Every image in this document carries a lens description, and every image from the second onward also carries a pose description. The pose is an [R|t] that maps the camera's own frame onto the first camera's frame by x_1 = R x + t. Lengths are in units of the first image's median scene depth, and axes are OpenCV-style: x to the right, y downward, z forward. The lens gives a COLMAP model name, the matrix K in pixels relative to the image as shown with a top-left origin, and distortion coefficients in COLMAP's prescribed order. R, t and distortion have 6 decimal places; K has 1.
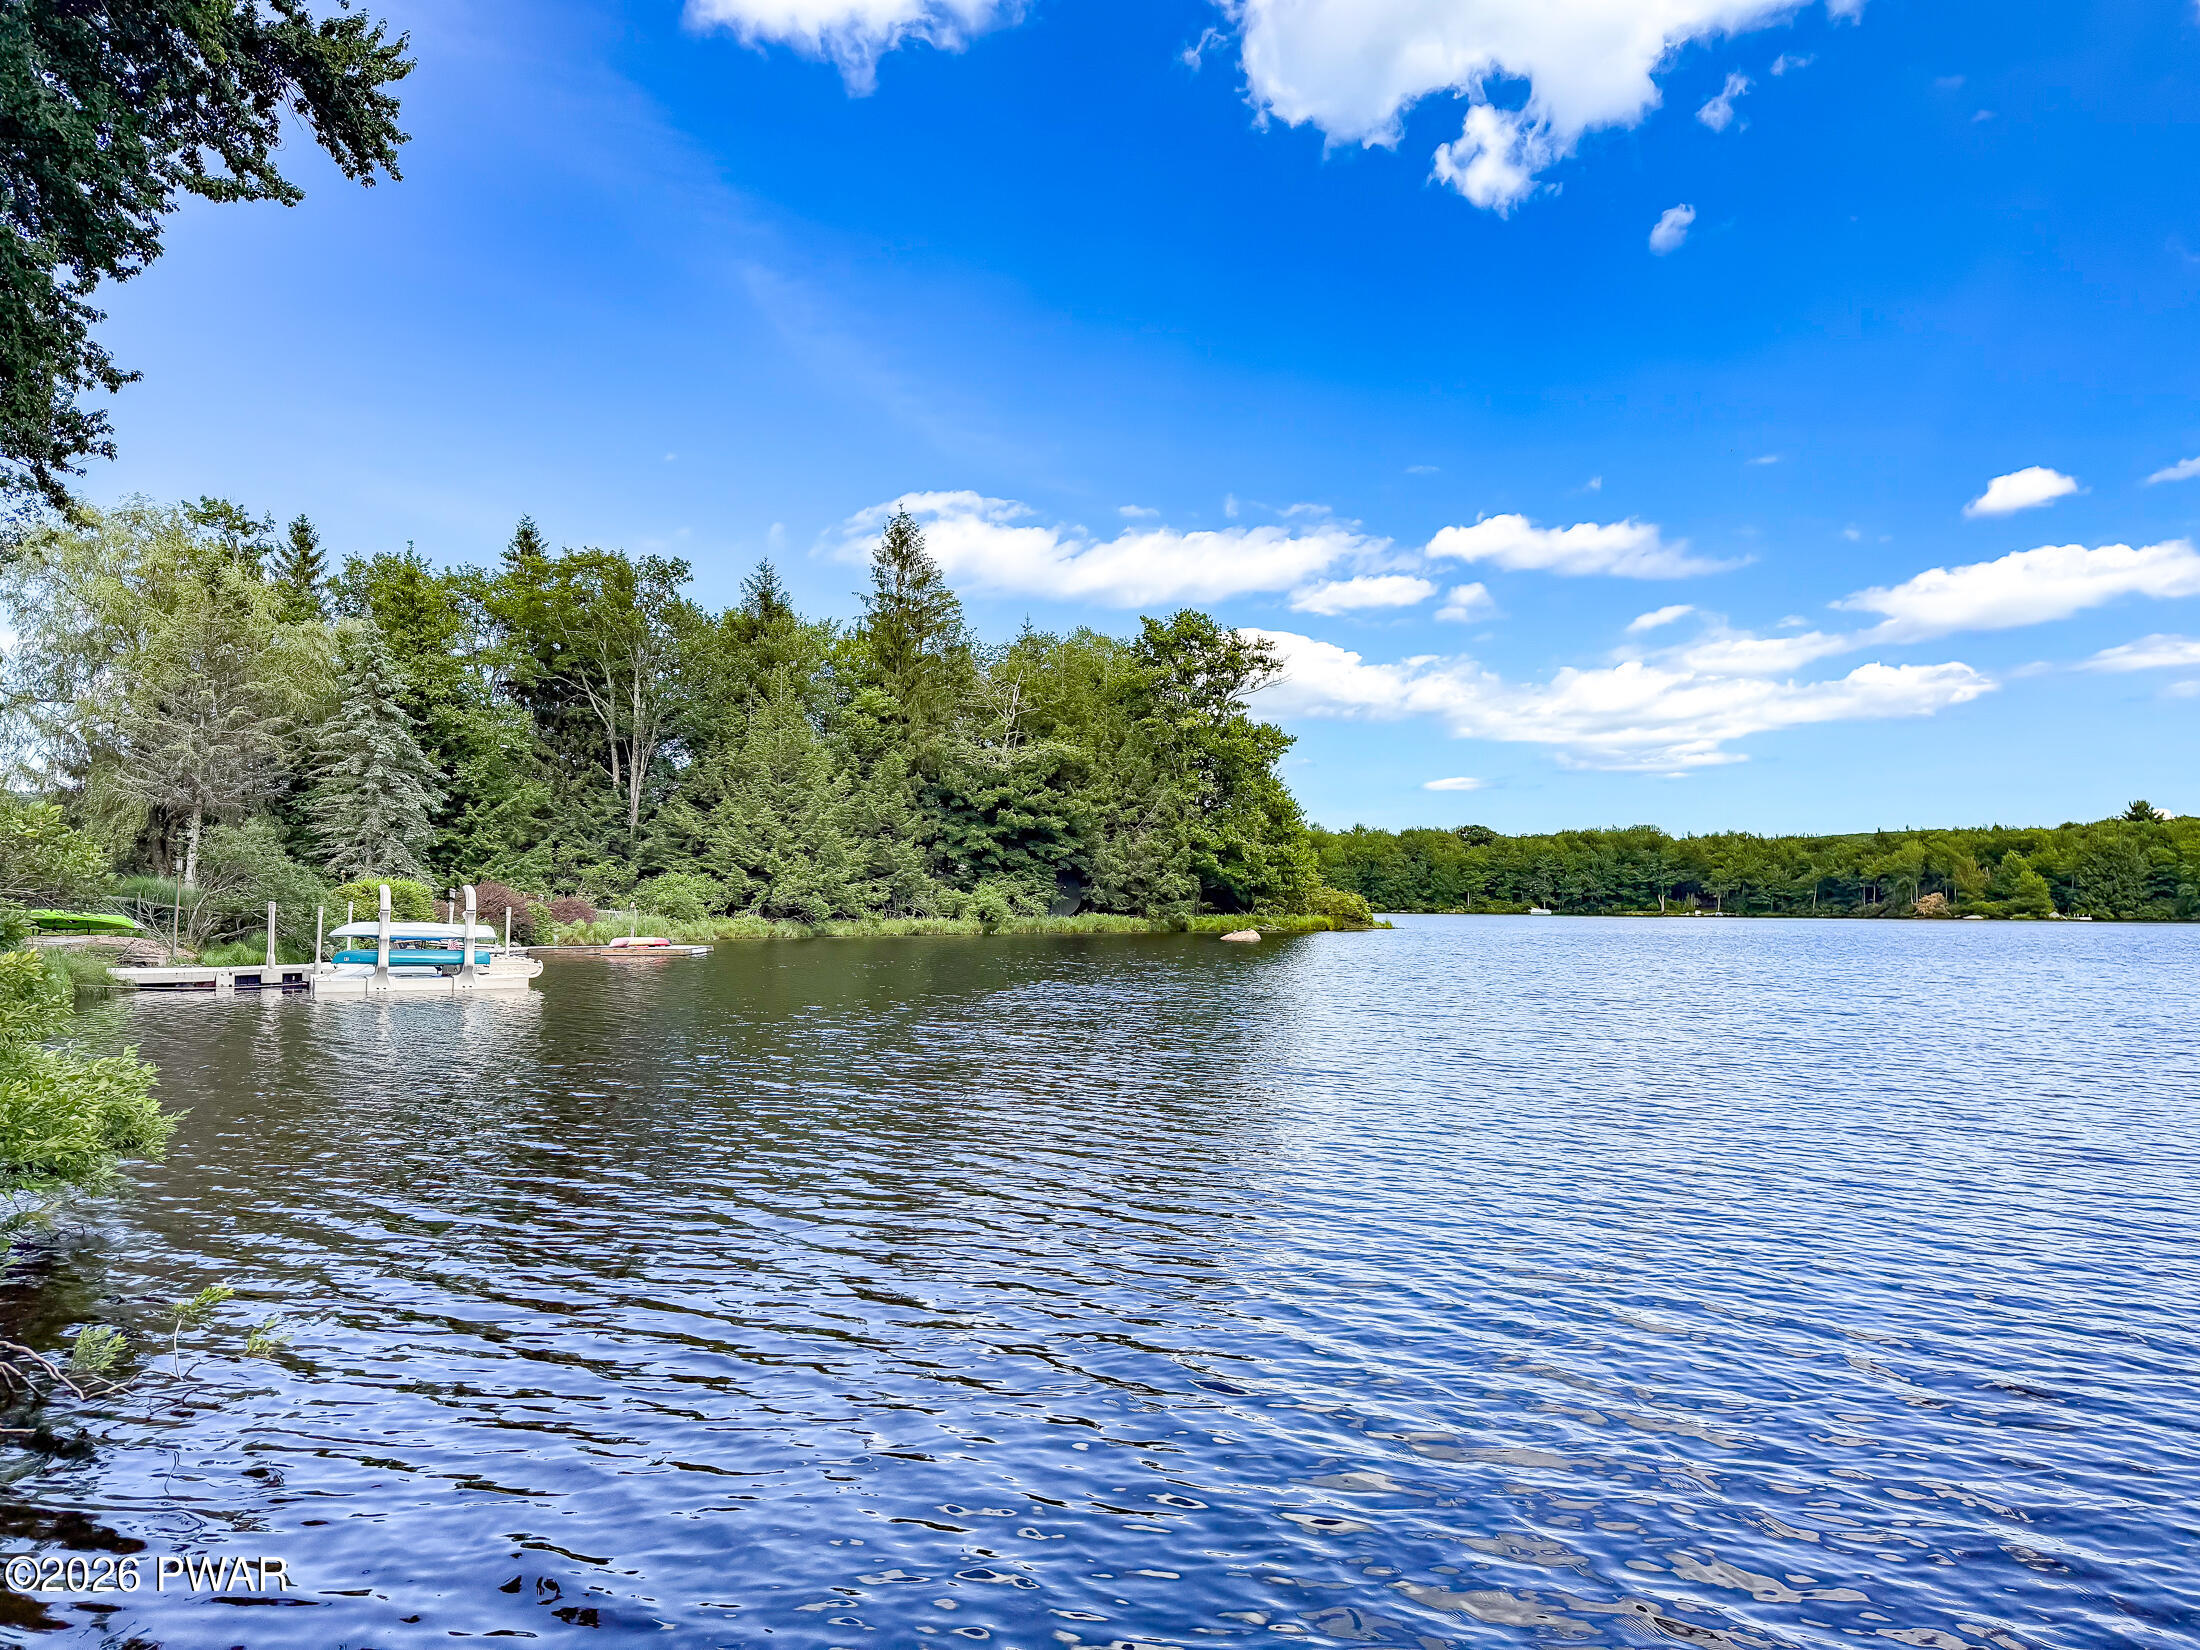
lens RADIAL K [[1488.9, 0, 1125.0], [0, 1488.9, 785.7], [0, 0, 1]] dist [0.100494, -0.143785]
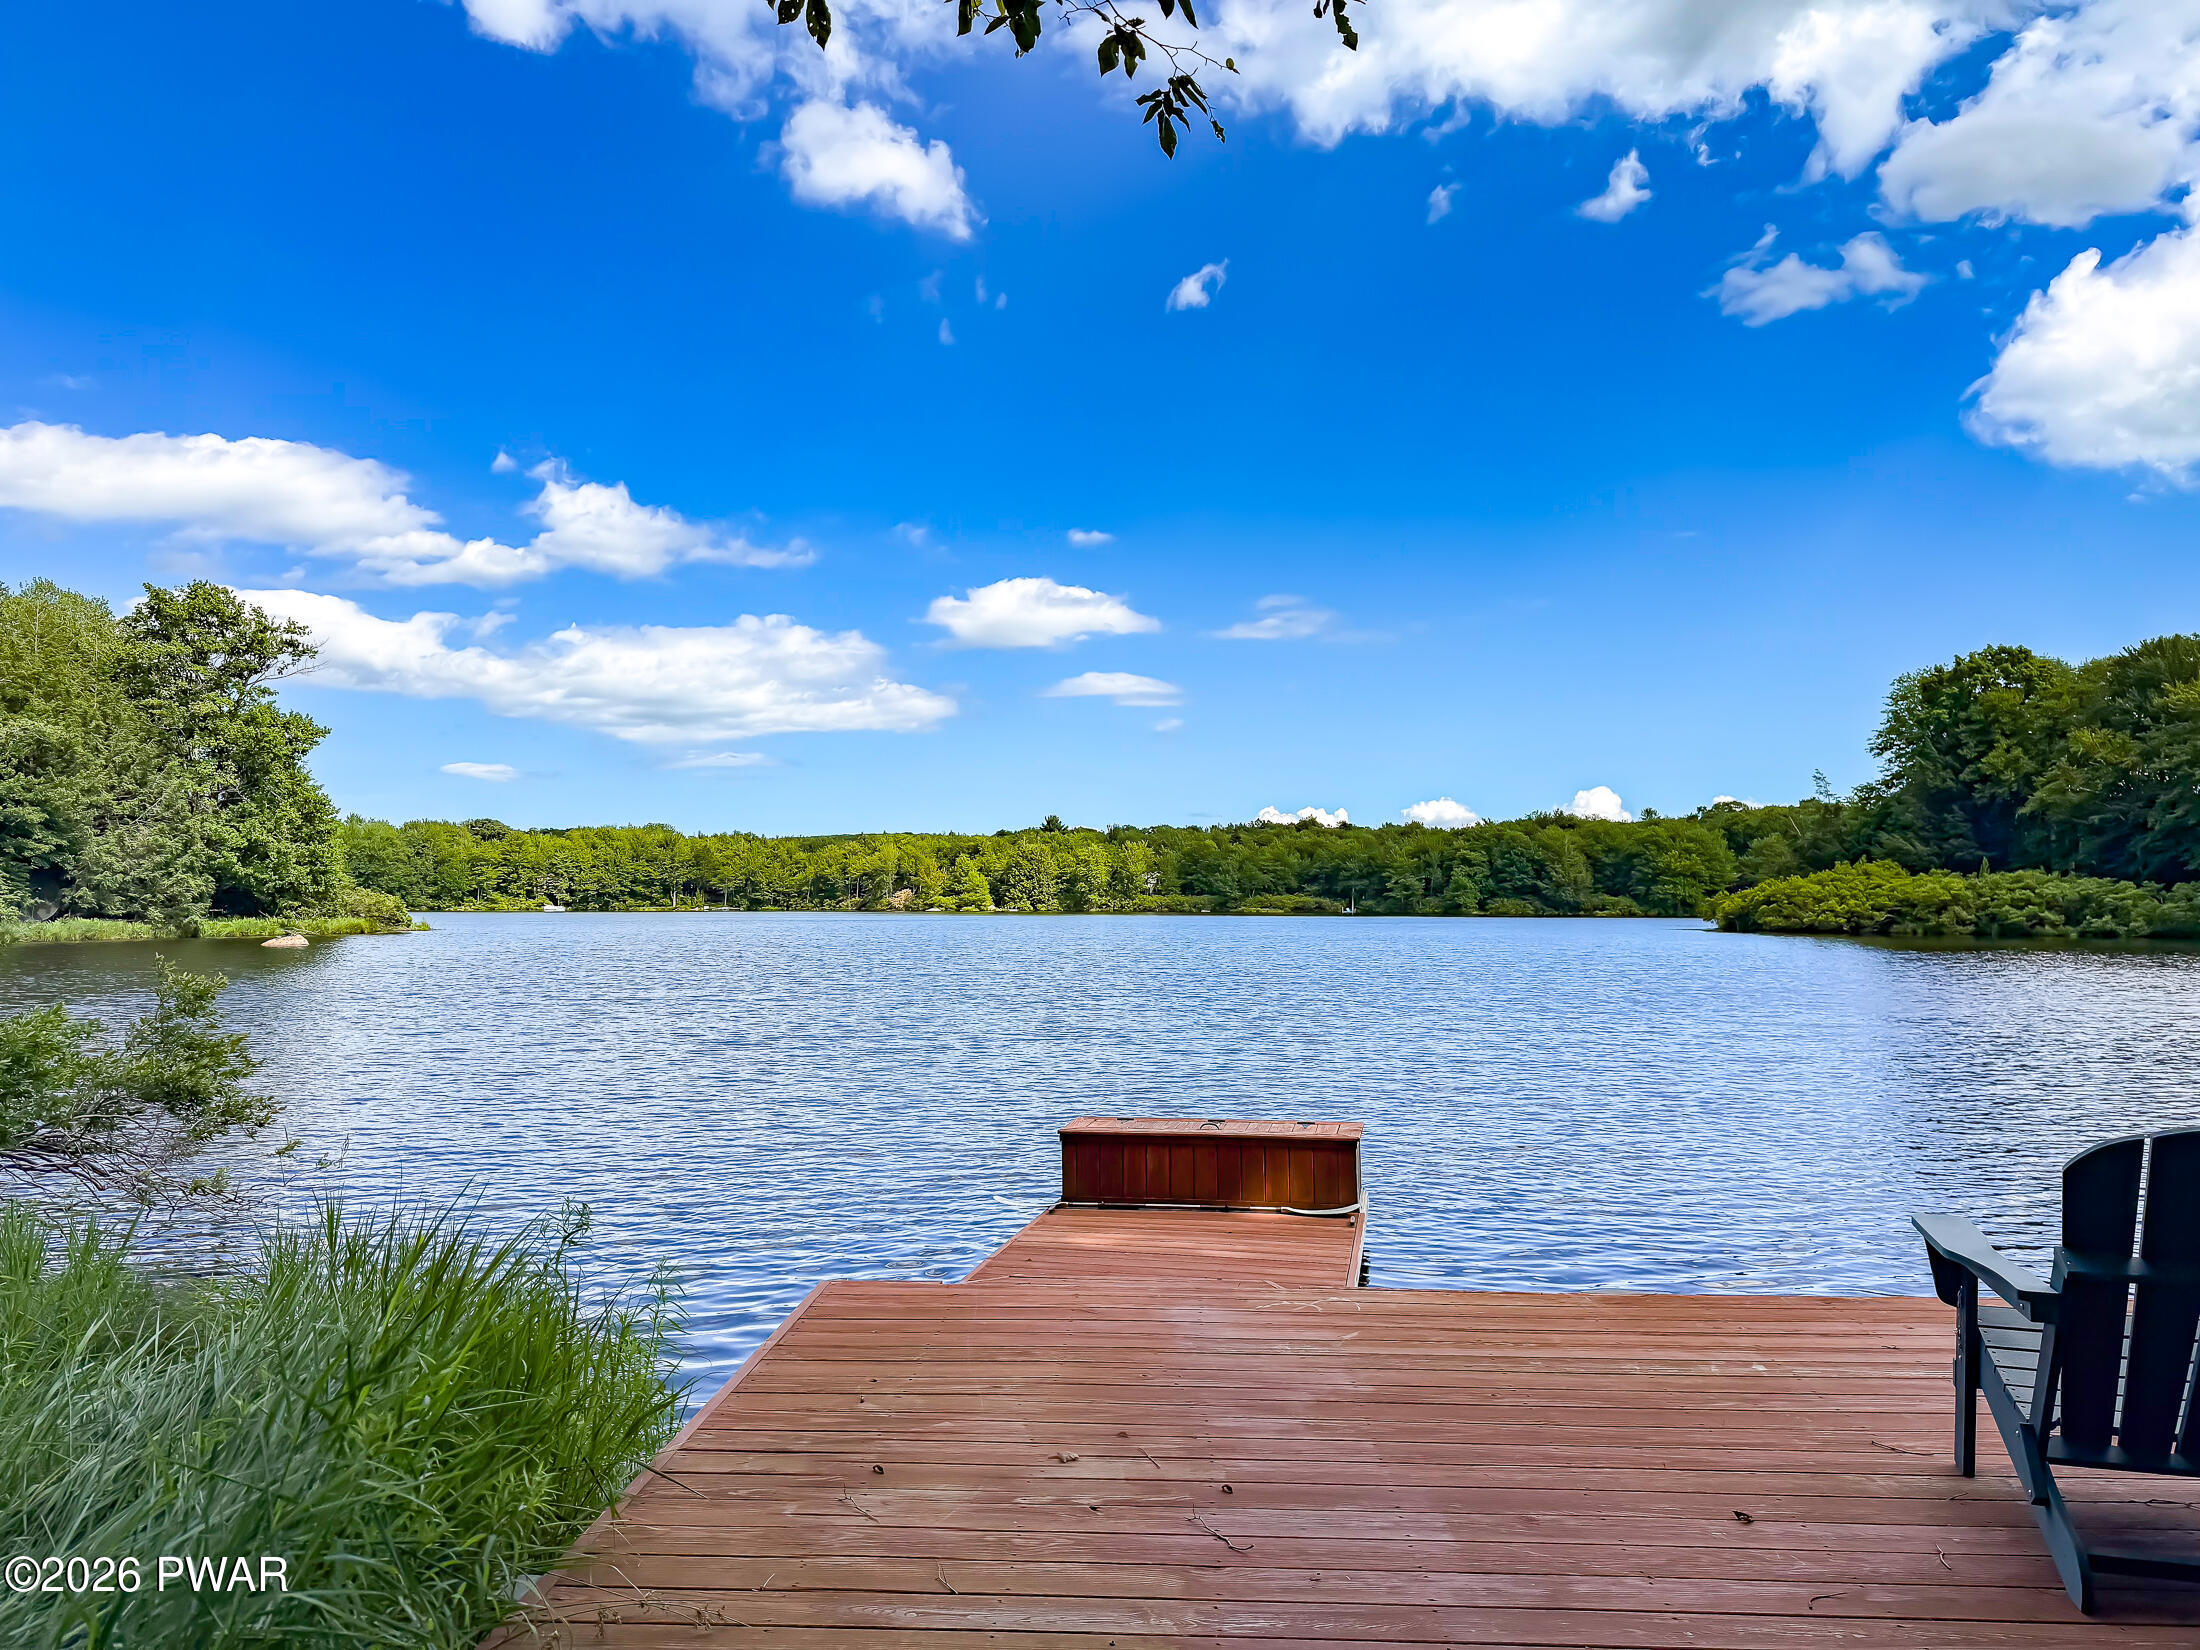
lens RADIAL K [[1597.4, 0, 1125.0], [0, 1597.4, 825.4], [0, 0, 1]] dist [0.082732, -0.129158]
pose [[0.801515, 0.024709, 0.597464, -0.094520], [-0.046355, 0.998707, 0.020883, -0.016883], [-0.596175, -0.044434, 0.801624, -0.124237]]
